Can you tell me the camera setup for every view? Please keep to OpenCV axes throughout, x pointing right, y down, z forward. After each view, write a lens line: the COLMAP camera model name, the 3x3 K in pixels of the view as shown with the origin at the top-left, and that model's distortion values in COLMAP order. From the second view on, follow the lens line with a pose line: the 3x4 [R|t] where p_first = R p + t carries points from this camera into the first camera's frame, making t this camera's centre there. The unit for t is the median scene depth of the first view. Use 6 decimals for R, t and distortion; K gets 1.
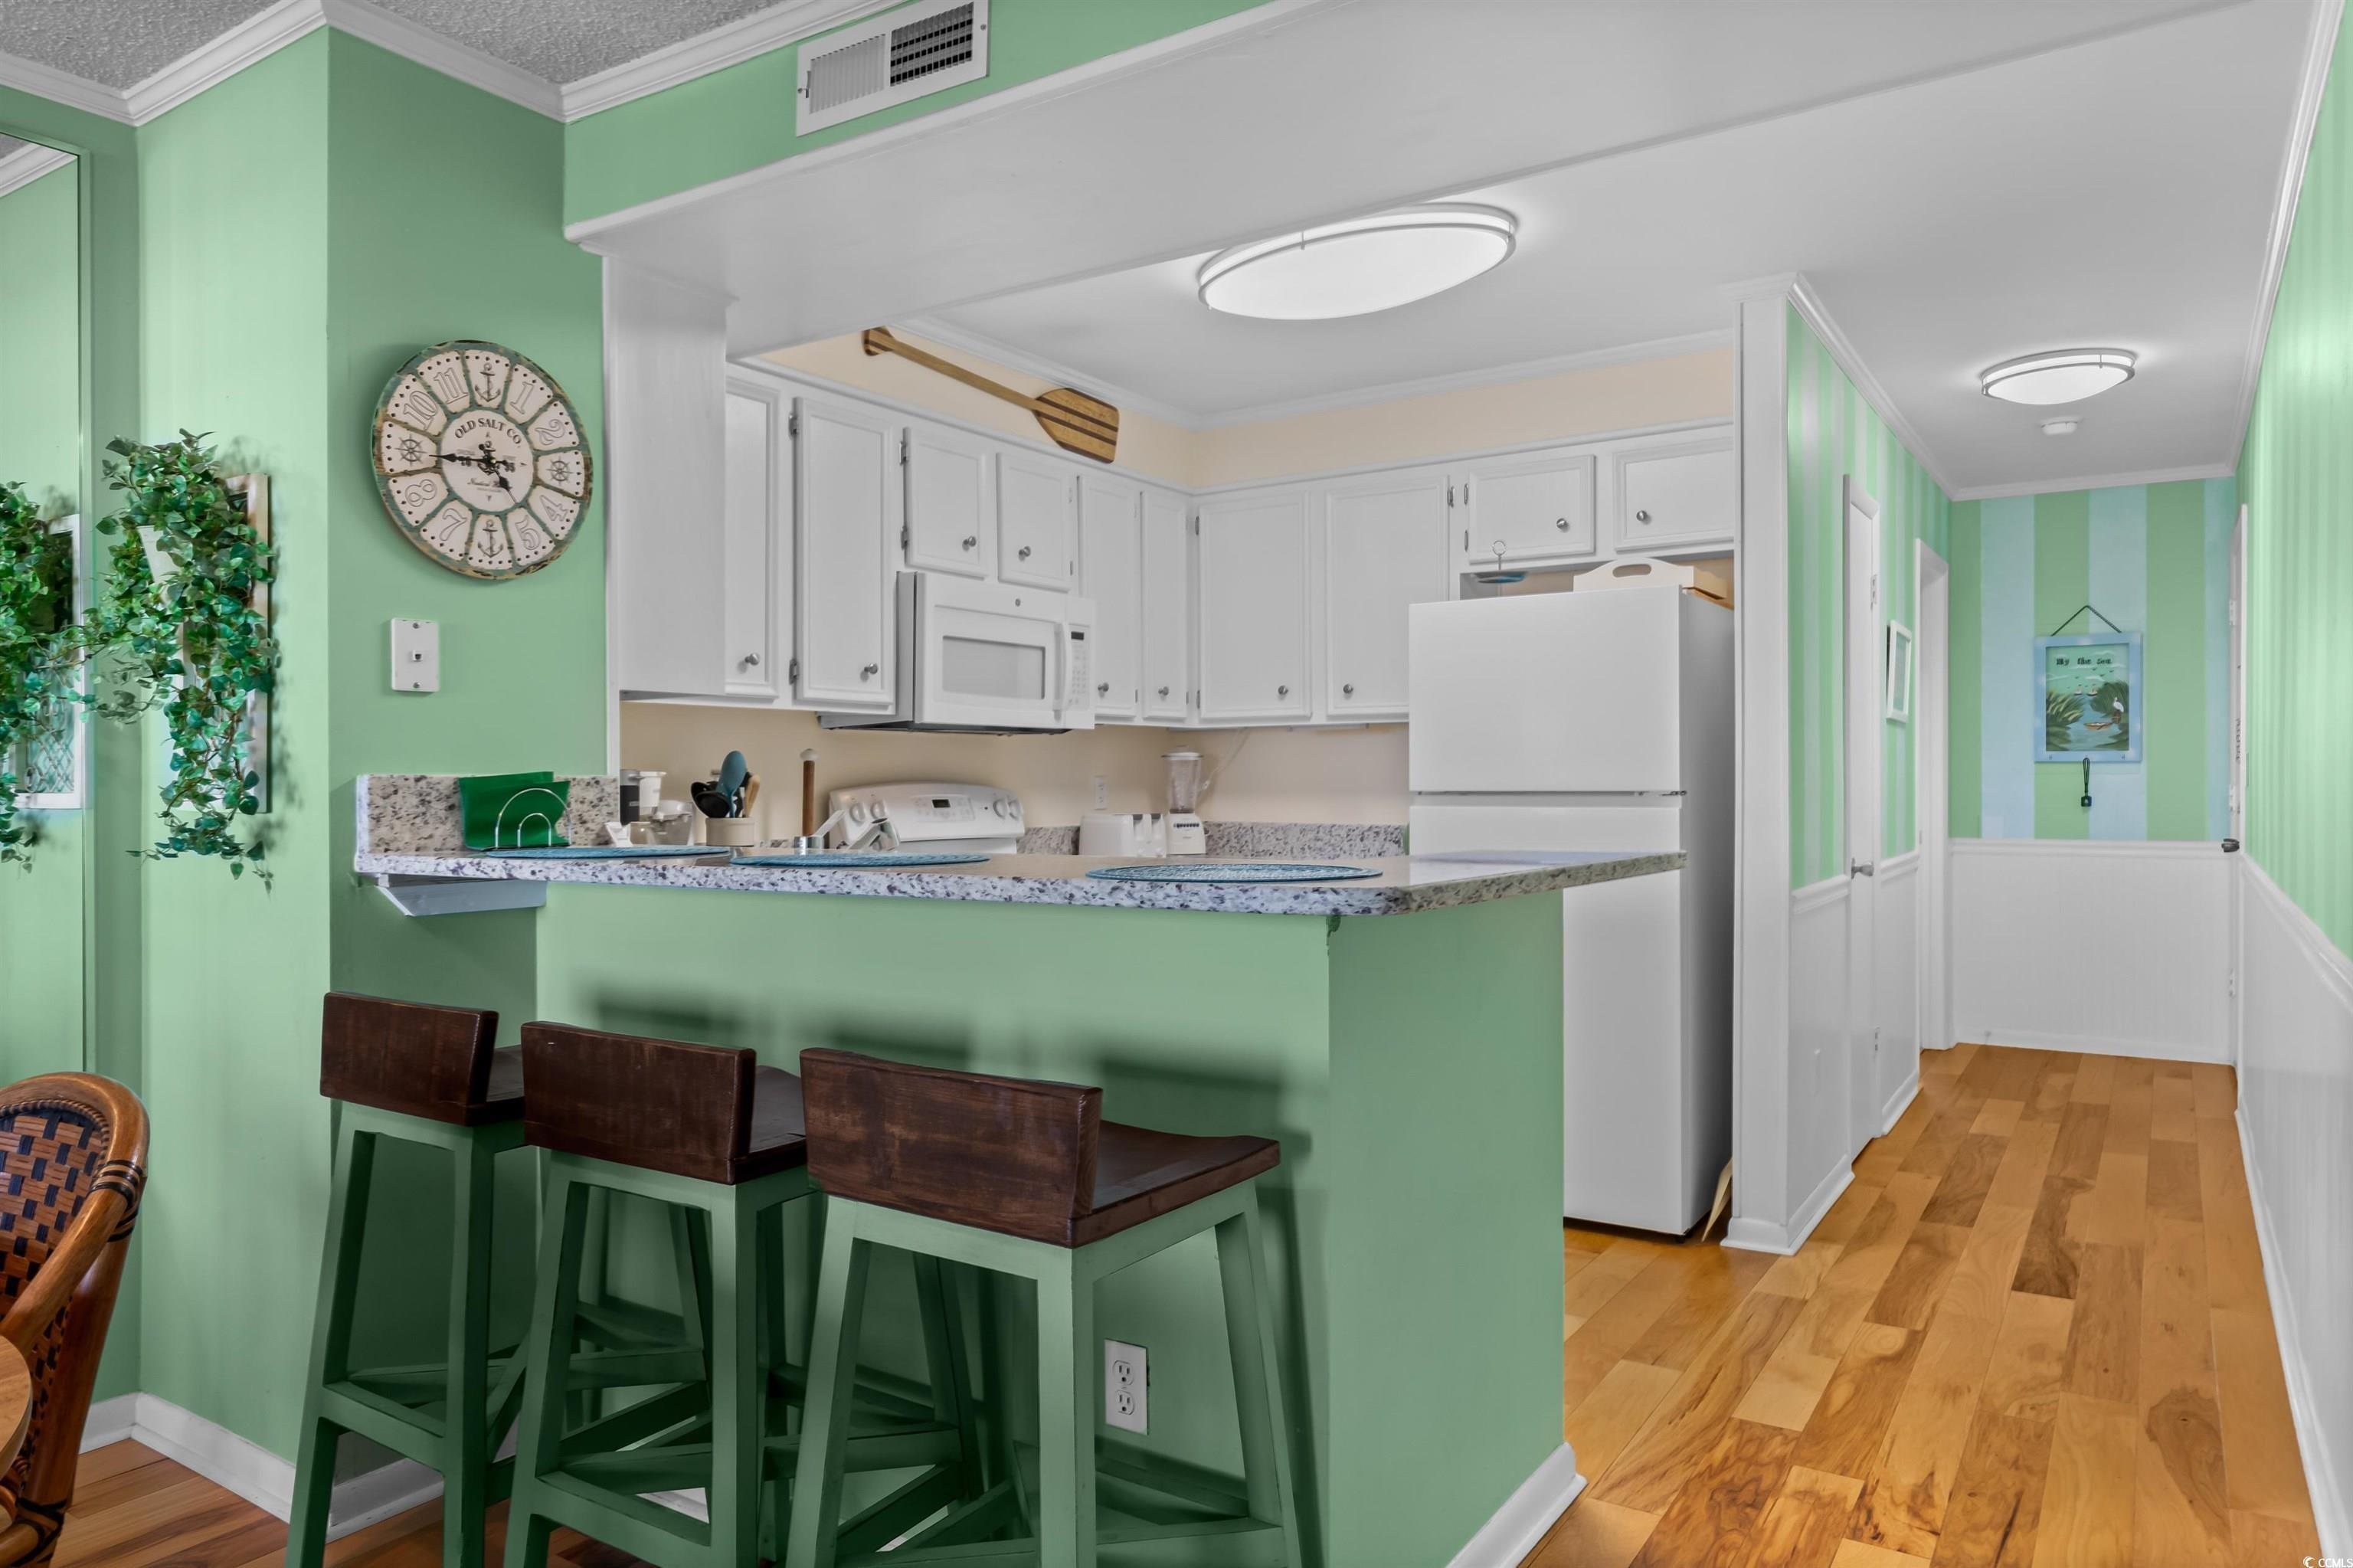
lens RADIAL K [[1510.6, 0, 1196.4], [0, 1510.6, 782.6], [0, 0, 1]] dist [0.003540, 0.001203]
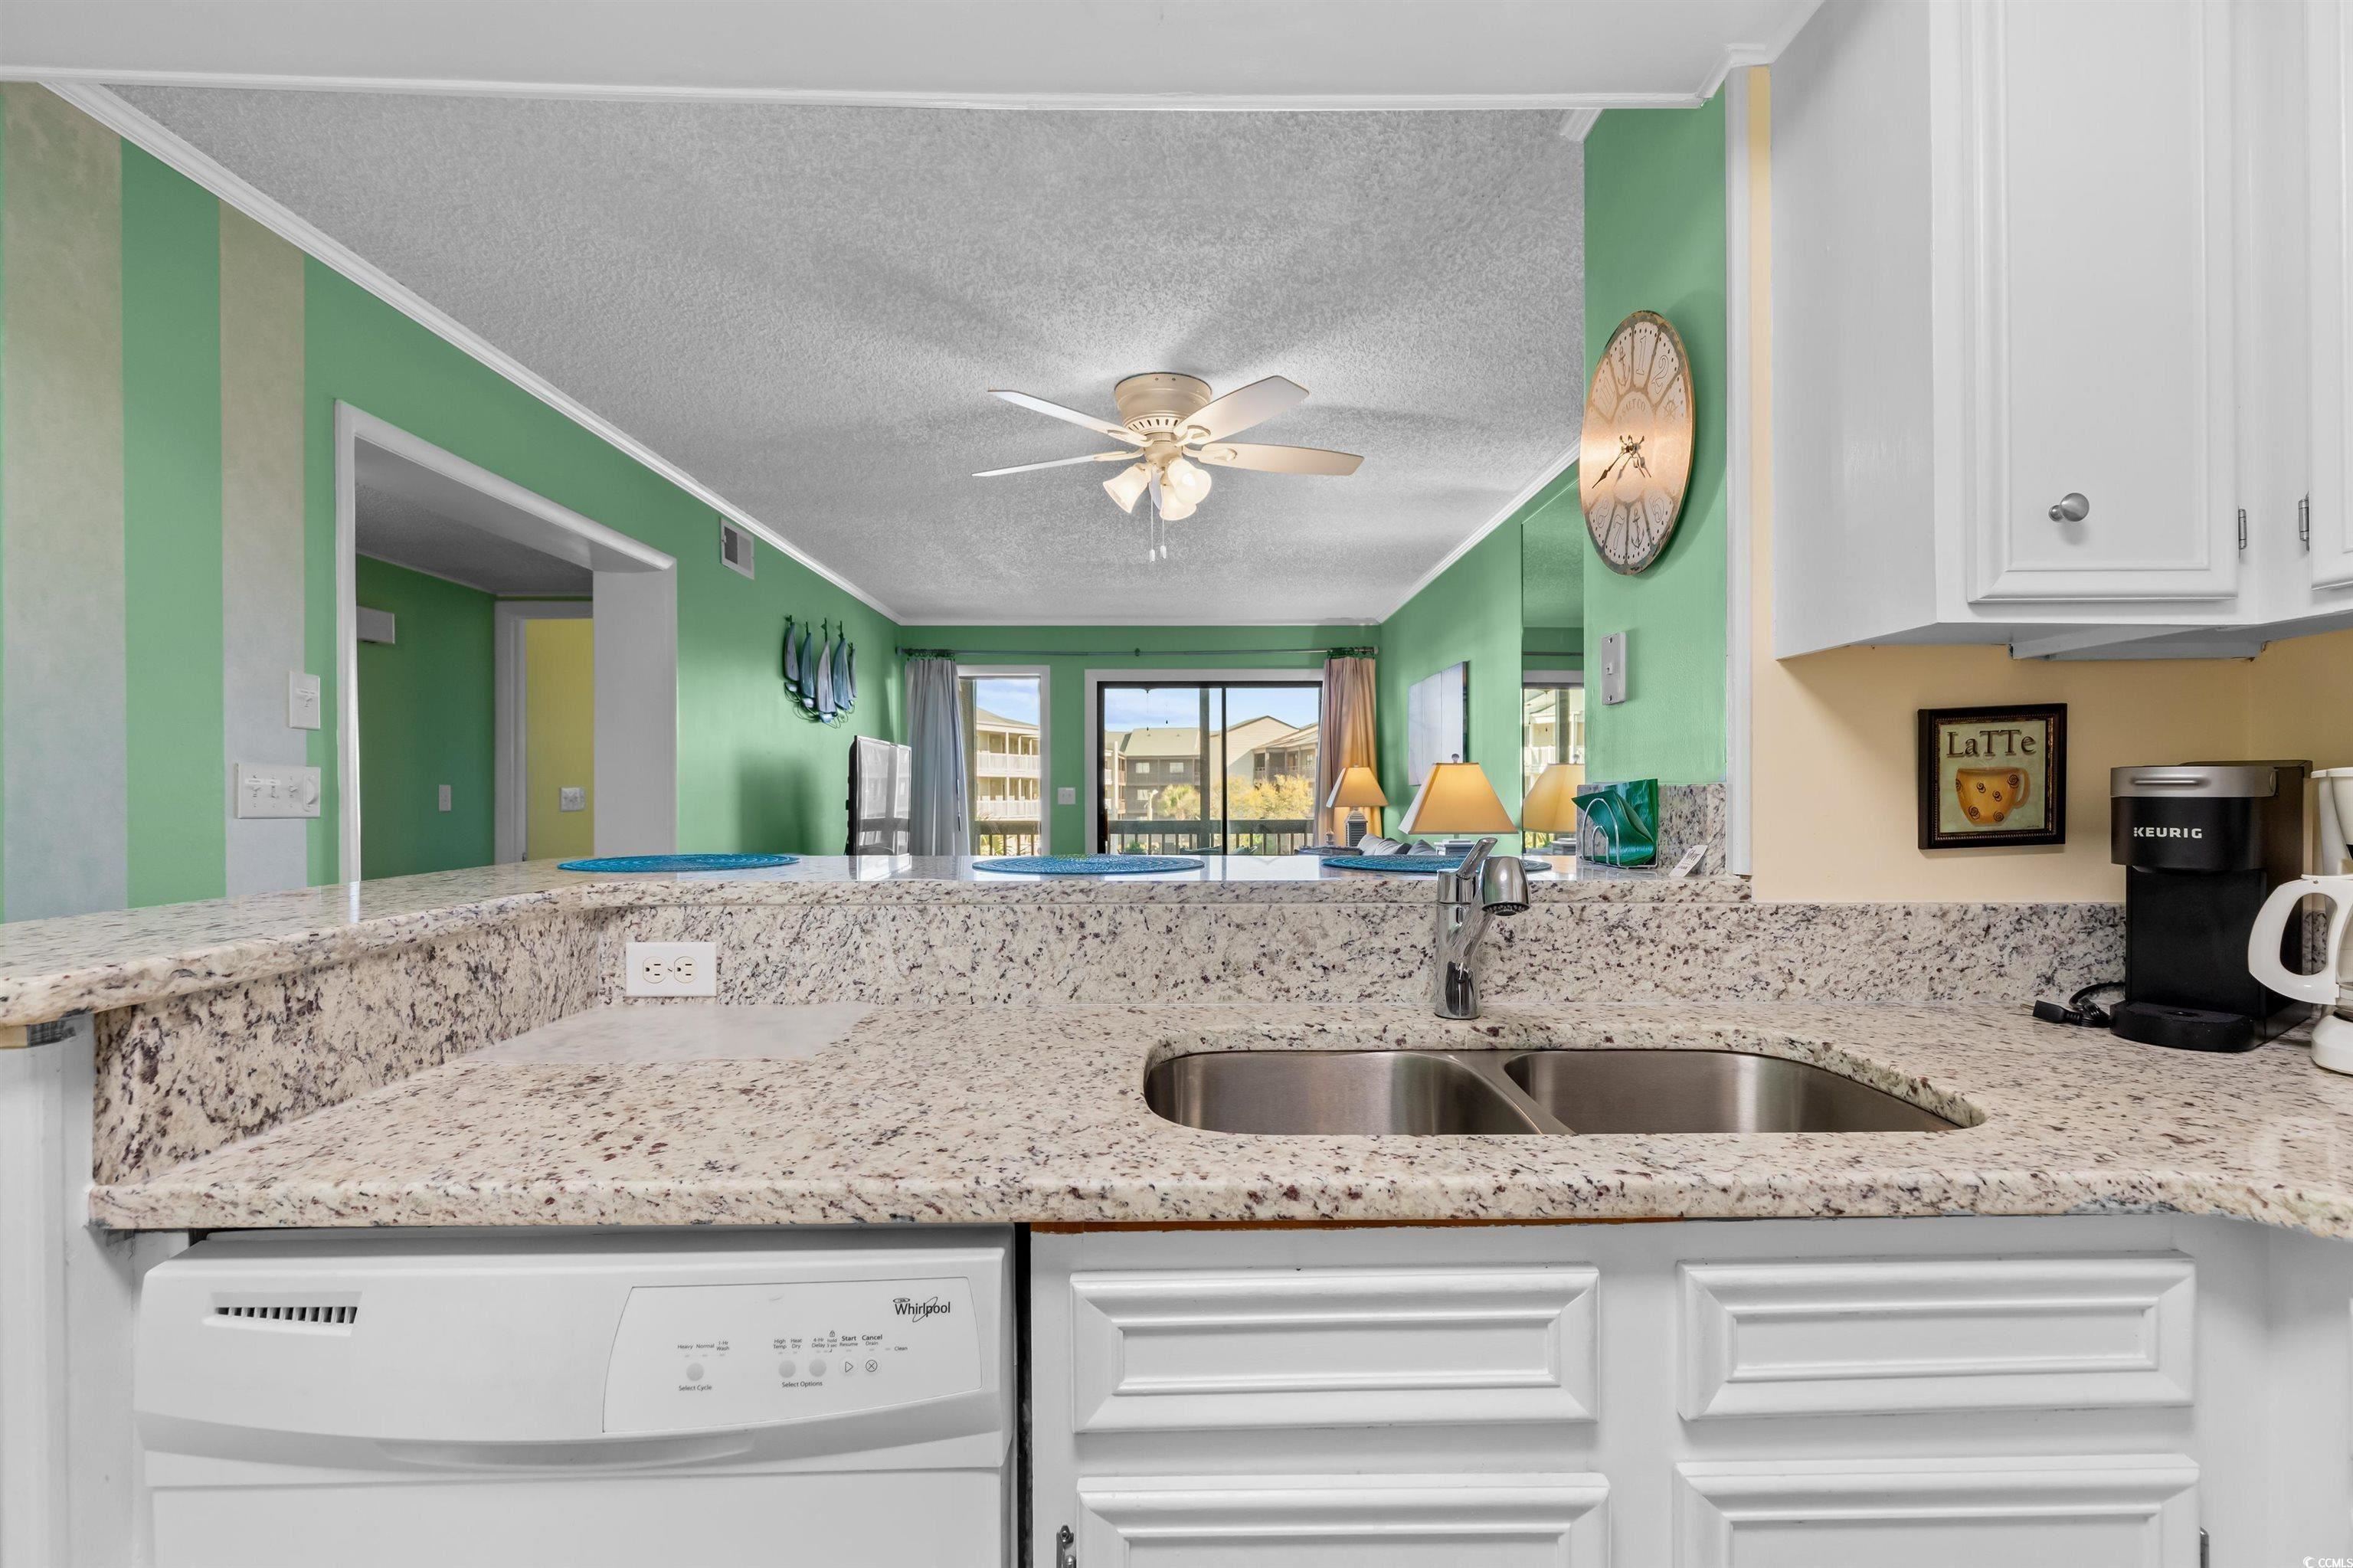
lens RADIAL K [[1059.2, 0, 1197.5], [0, 1059.2, 786.3], [0, 0, 1]] dist [0.010208, -0.004873]
pose [[-0.825181, -0.002002, -0.564865, 0.120623], [0.001573, 0.999982, -0.005842, -0.000048], [0.564866, -0.005710, -0.825163, 1.363076]]
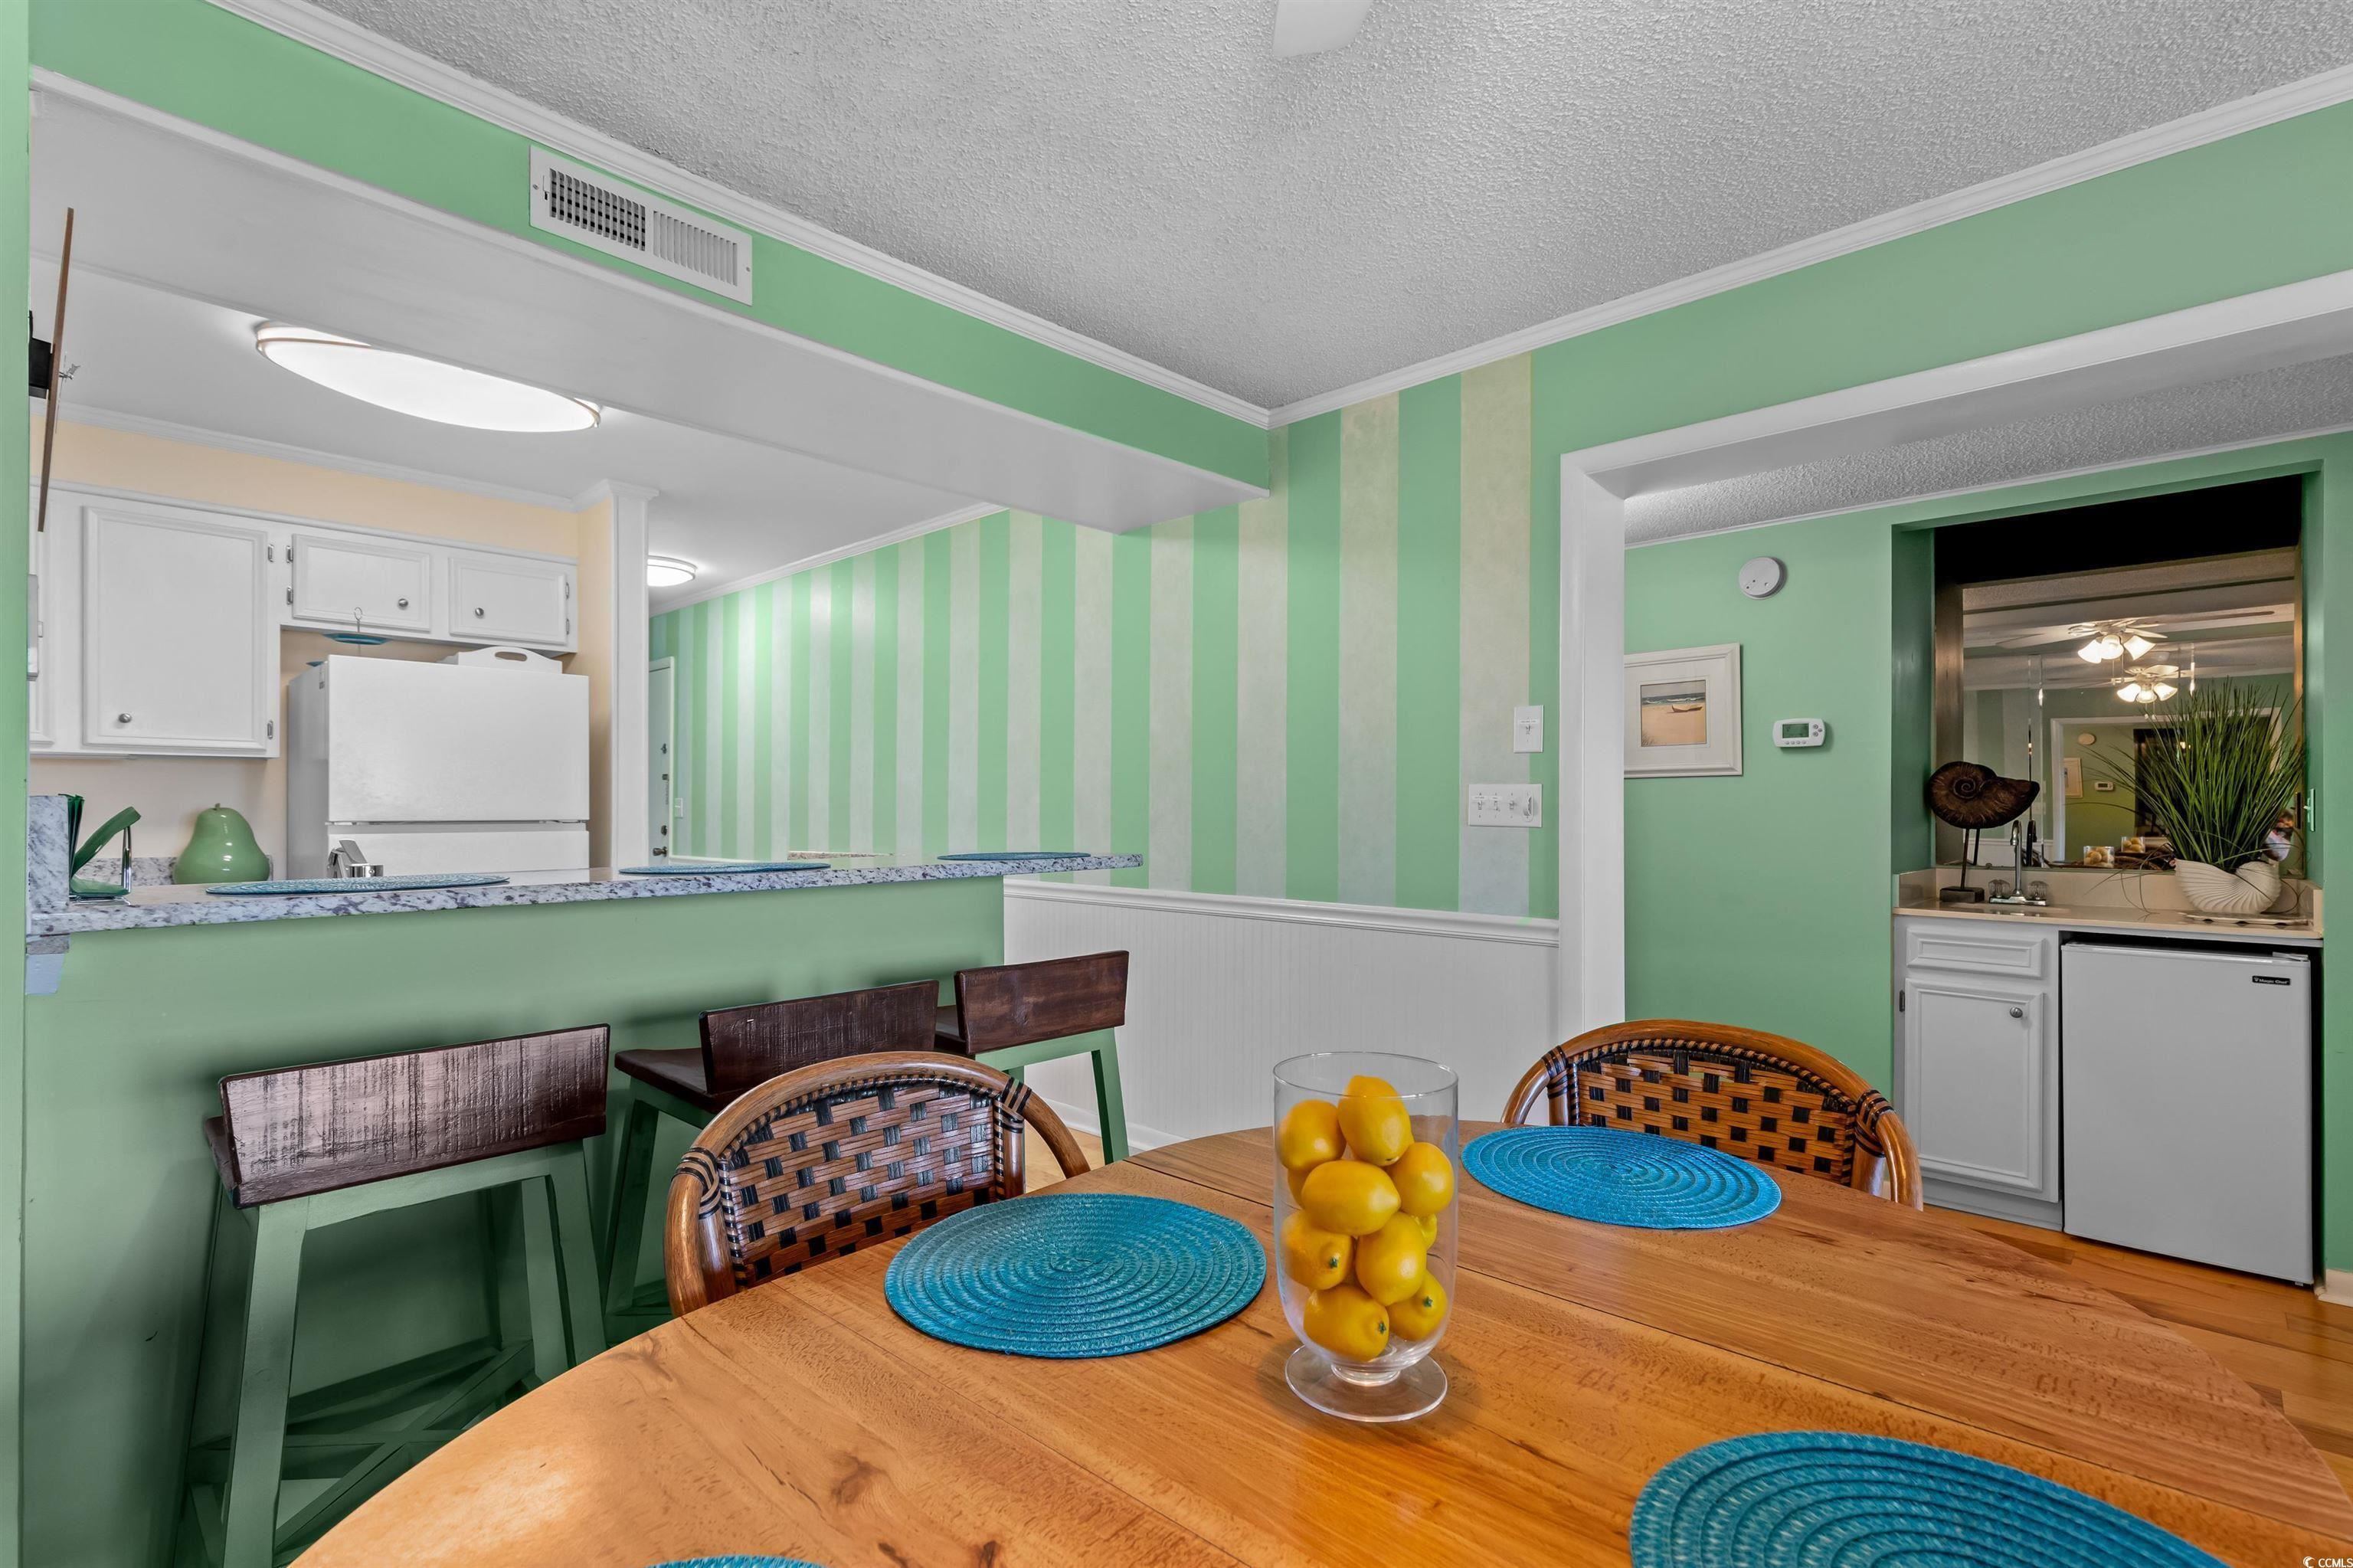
lens RADIAL K [[1059.2, 0, 1196.6], [0, 1059.2, 814.9], [0, 0, 1]] dist [0.010208, -0.004873]
pose [[0.172544, -0.004754, 0.984990, -0.865457], [0.003907, 0.999984, 0.004142, 0.002758], [-0.984994, 0.003133, 0.172560, 0.351622]]
